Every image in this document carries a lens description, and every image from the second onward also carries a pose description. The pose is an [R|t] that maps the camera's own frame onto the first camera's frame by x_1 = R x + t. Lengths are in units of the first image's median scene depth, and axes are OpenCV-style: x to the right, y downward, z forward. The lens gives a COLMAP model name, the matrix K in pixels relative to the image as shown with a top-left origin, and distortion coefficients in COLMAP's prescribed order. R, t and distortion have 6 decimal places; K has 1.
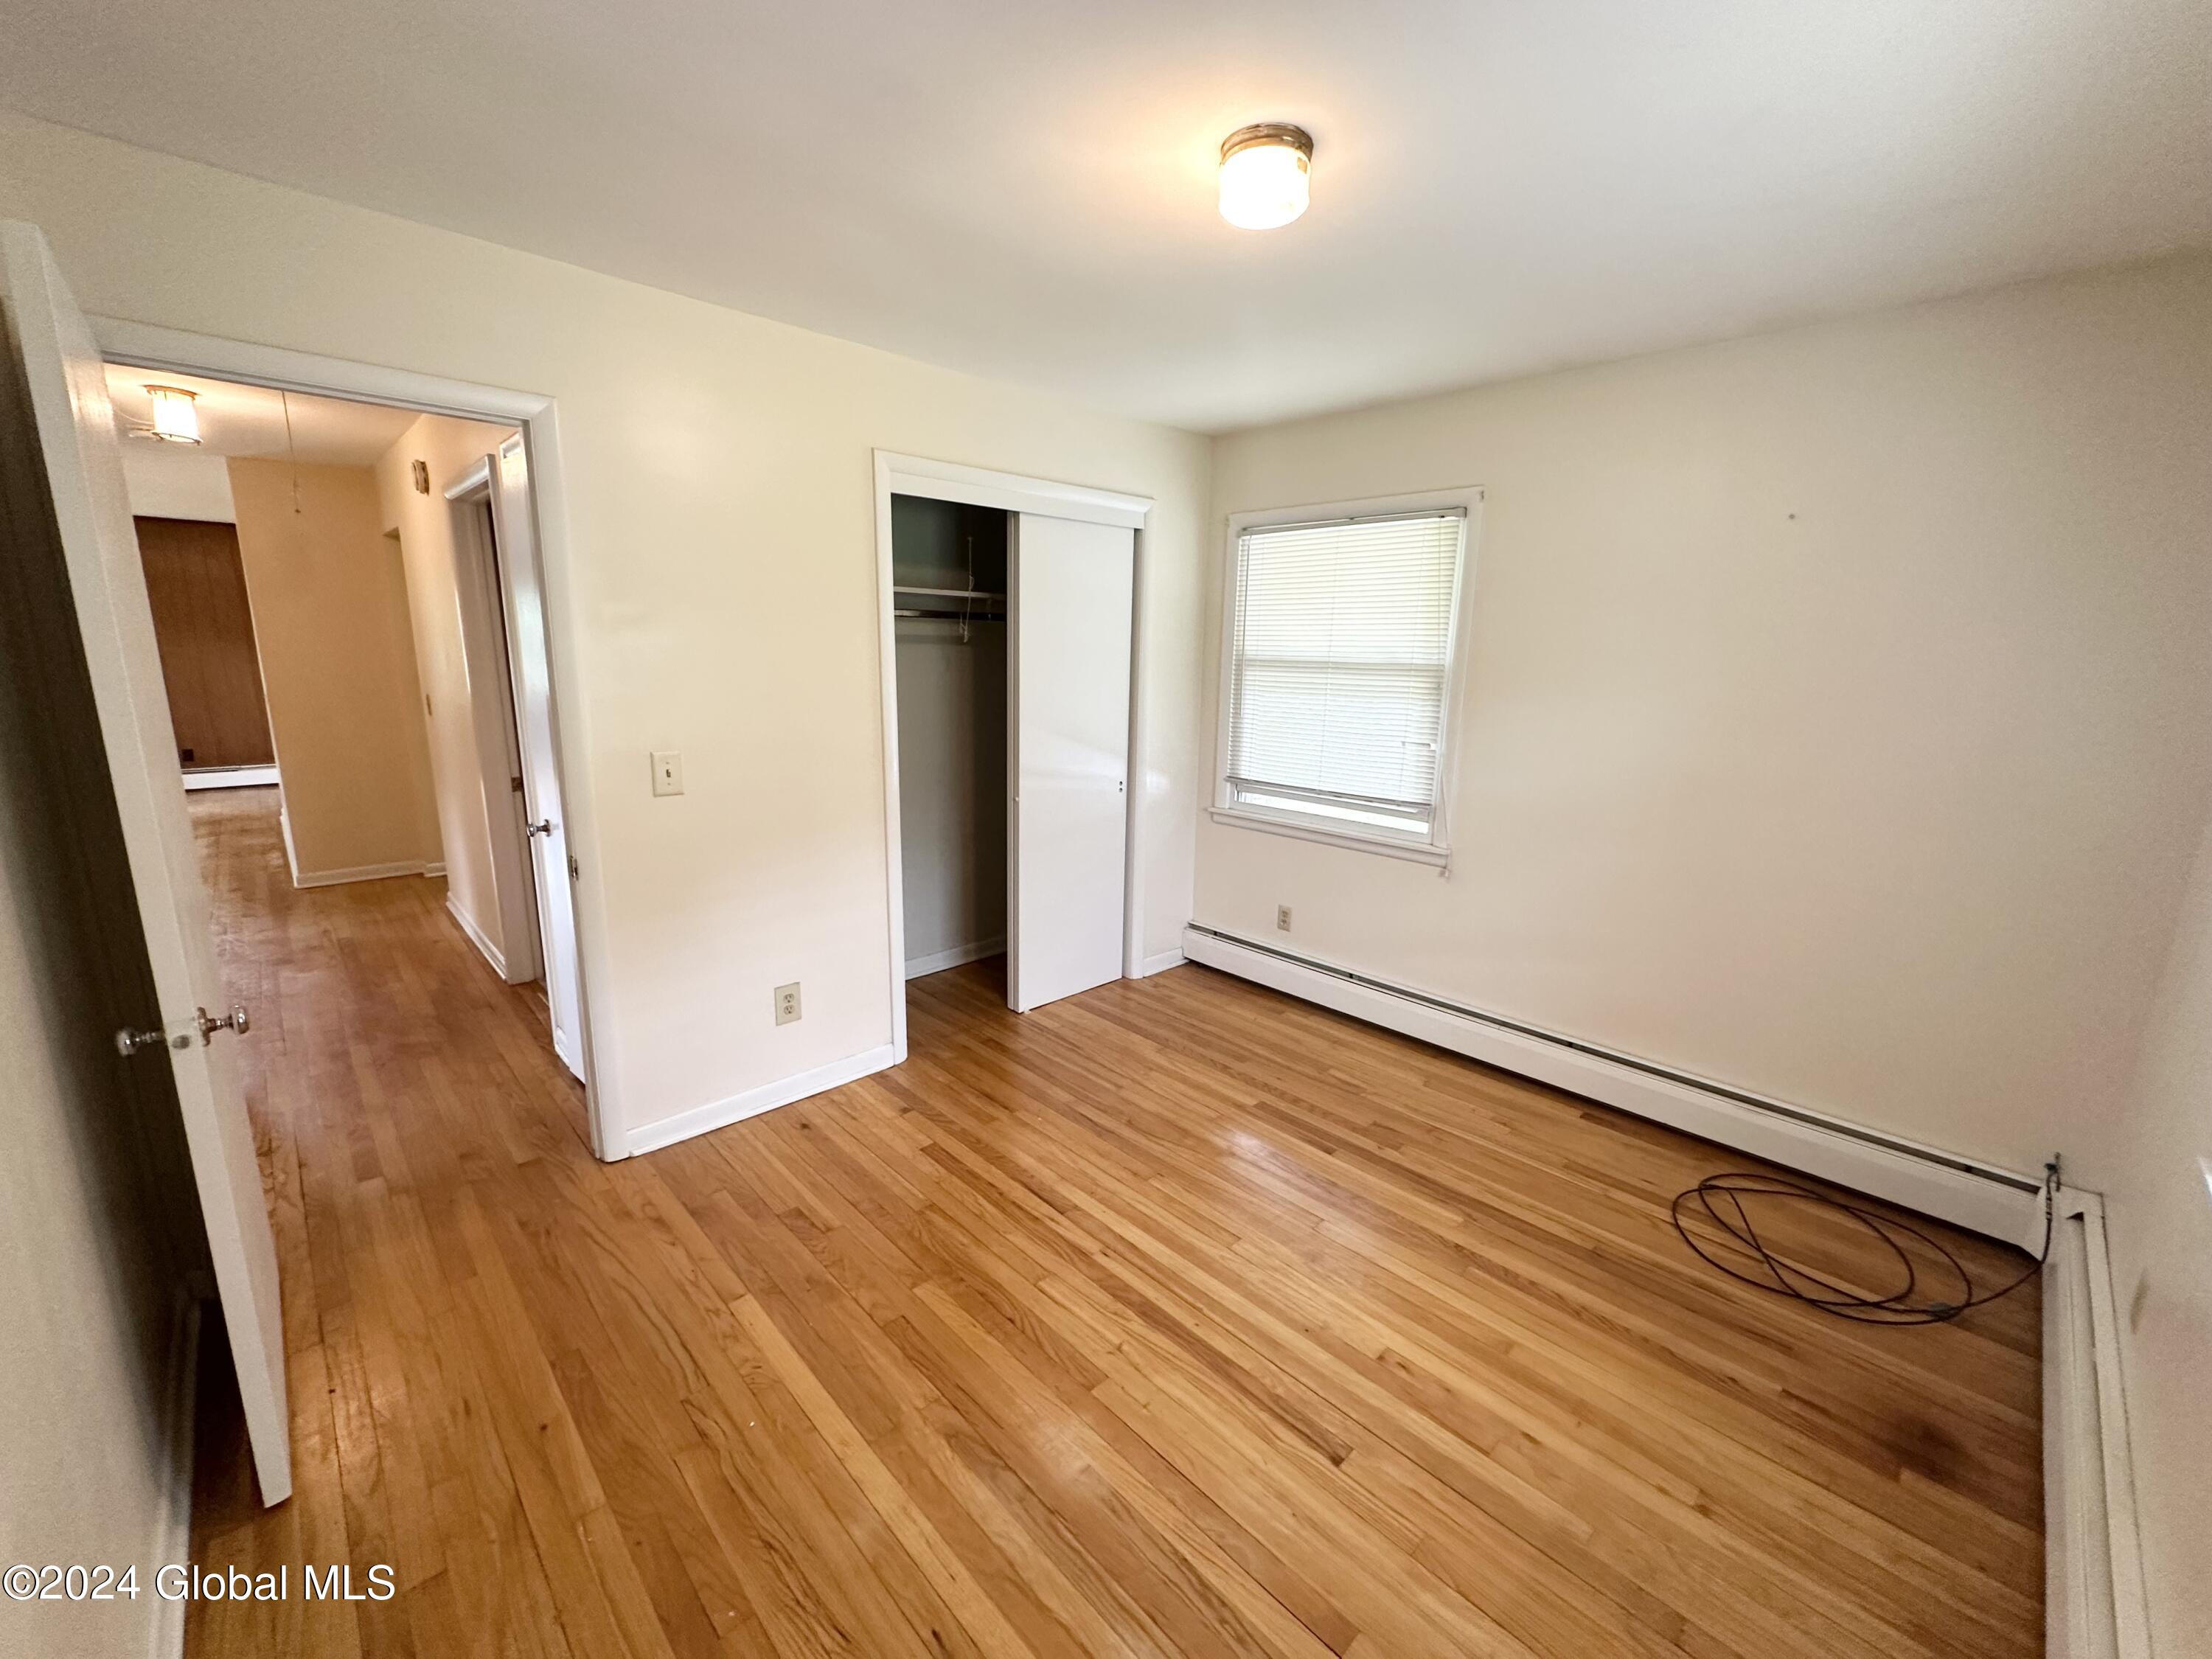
lens RADIAL K [[882.0, 0, 1097.9], [0, 882.0, 830.6], [0, 0, 1]] dist [-0.004499, 0.000900]
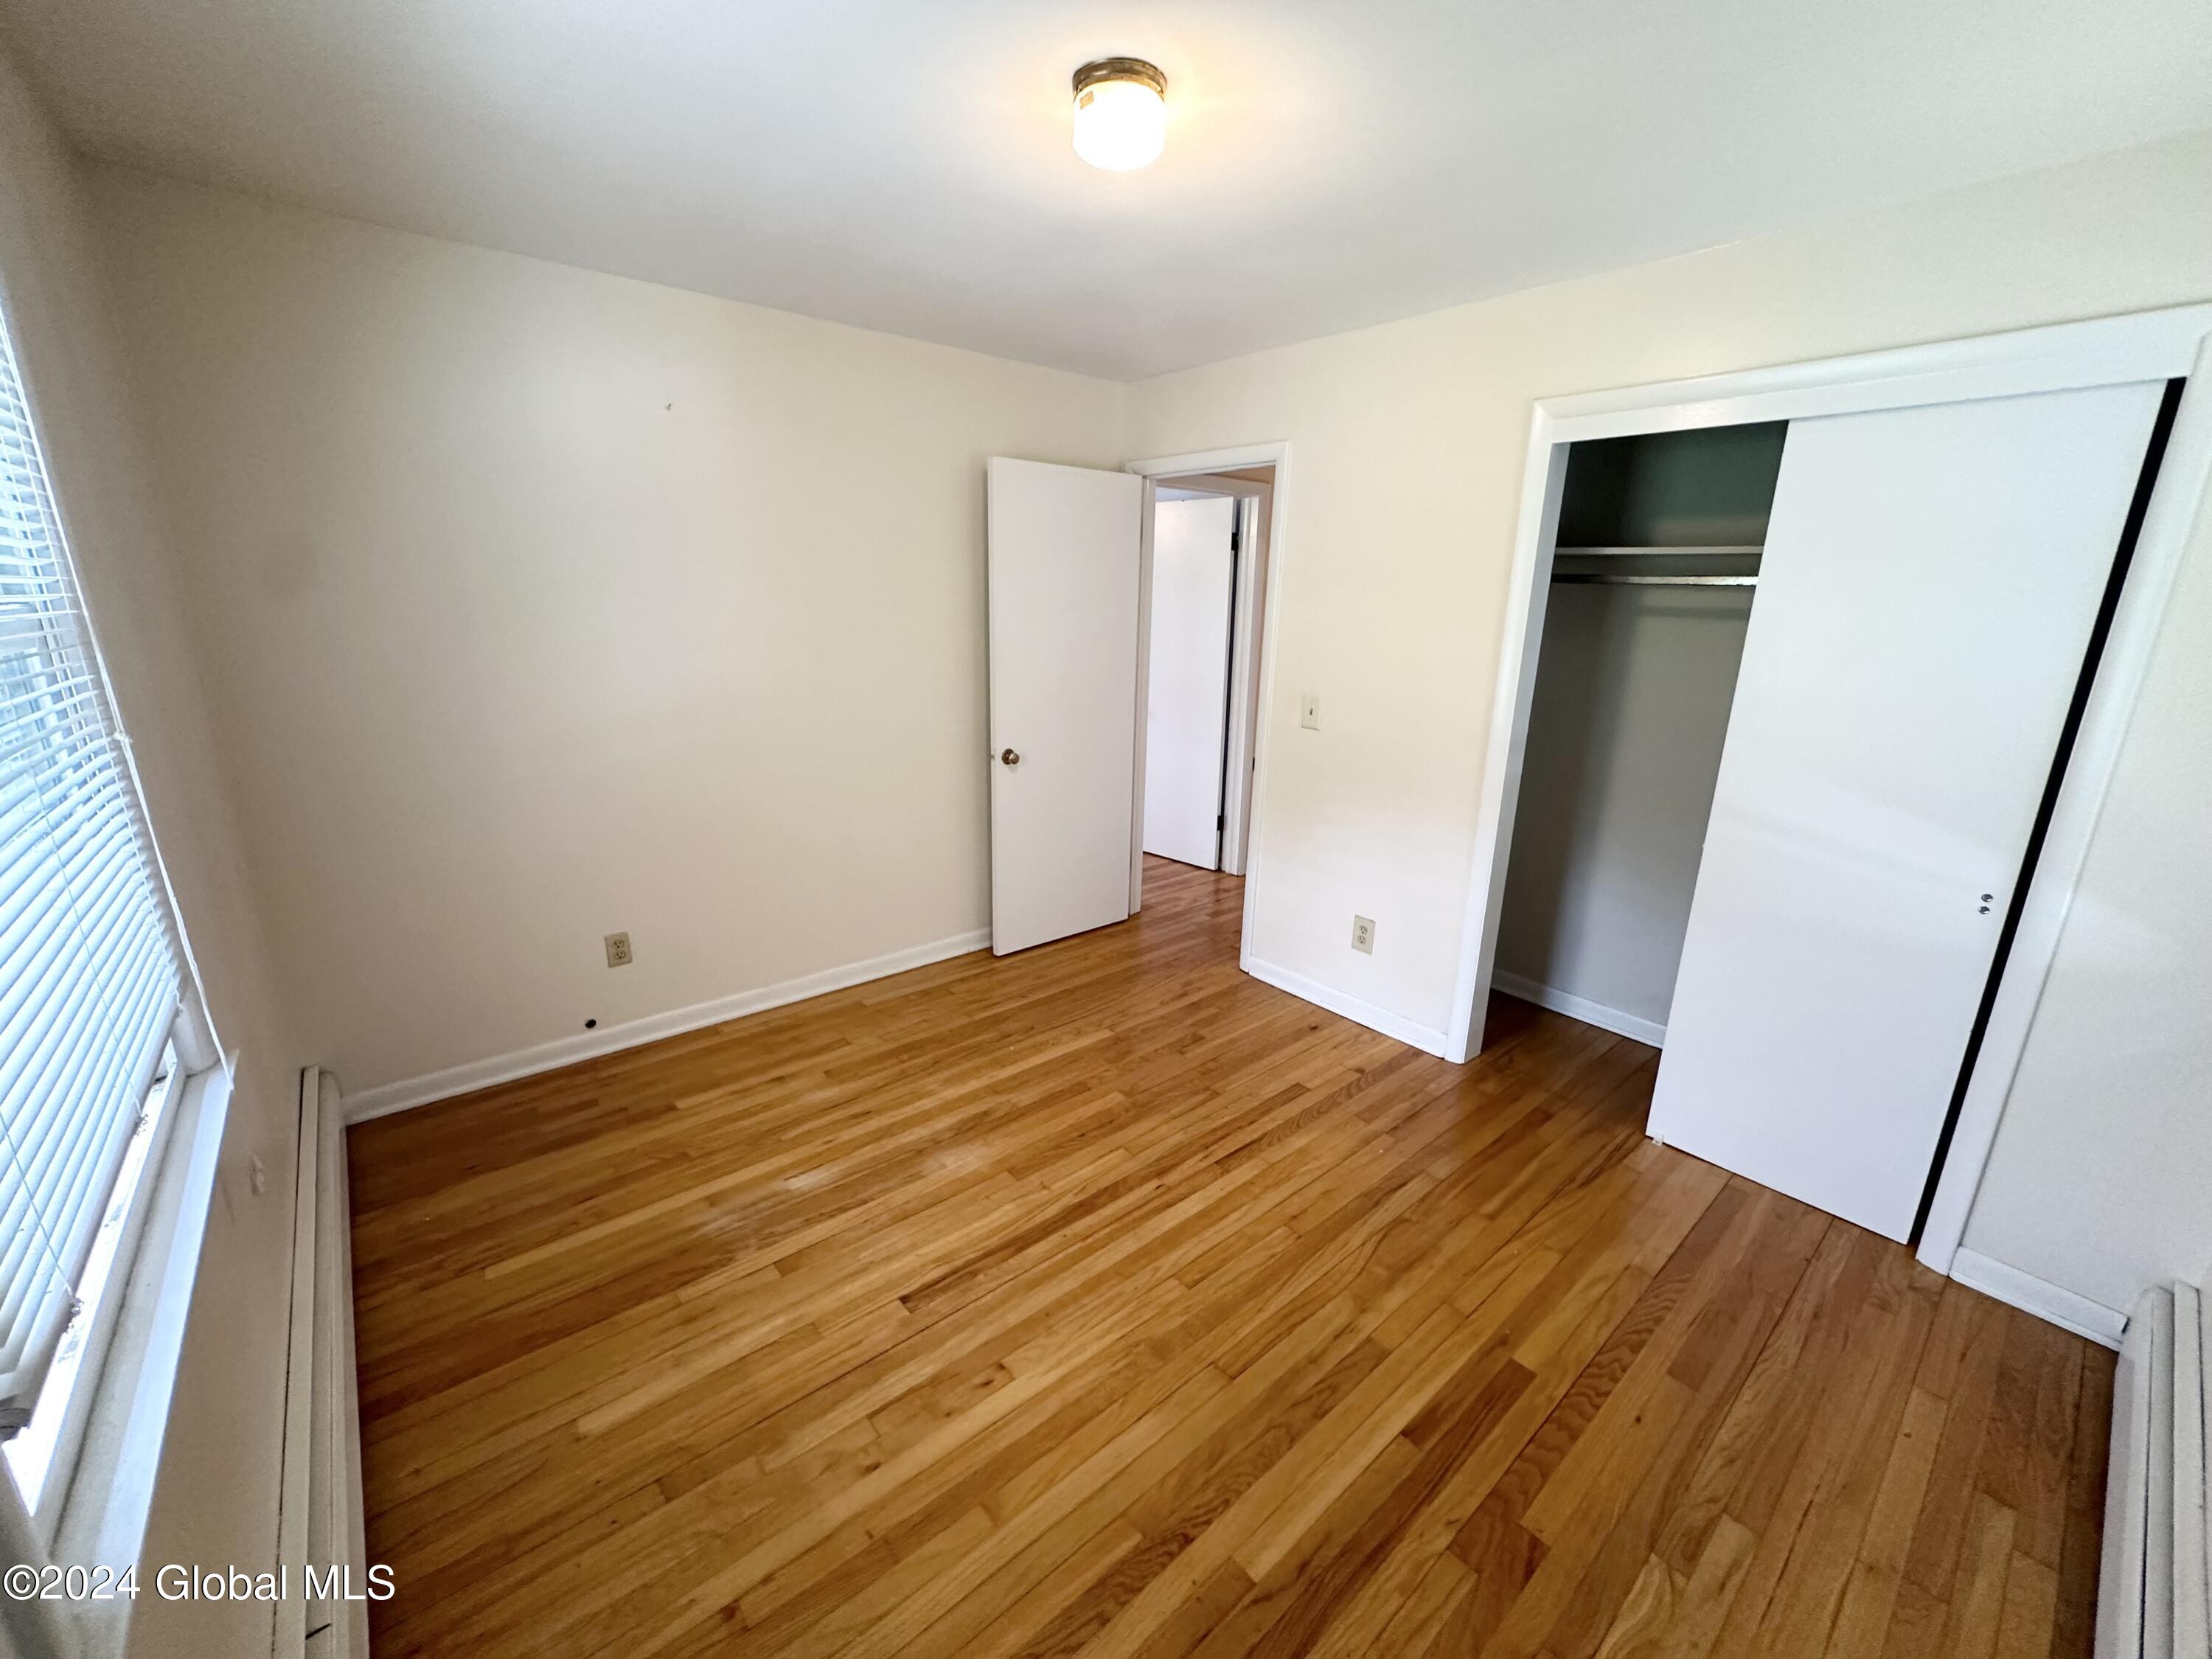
lens RADIAL K [[882.0, 0, 1103.0], [0, 882.0, 822.0], [0, 0, 1]] dist [-0.004499, 0.000900]
pose [[-0.060343, 0.232623, -0.970693, 1.067194], [-0.227382, 0.943694, 0.240288, -0.194768], [0.971934, 0.235217, -0.004051, 0.950989]]
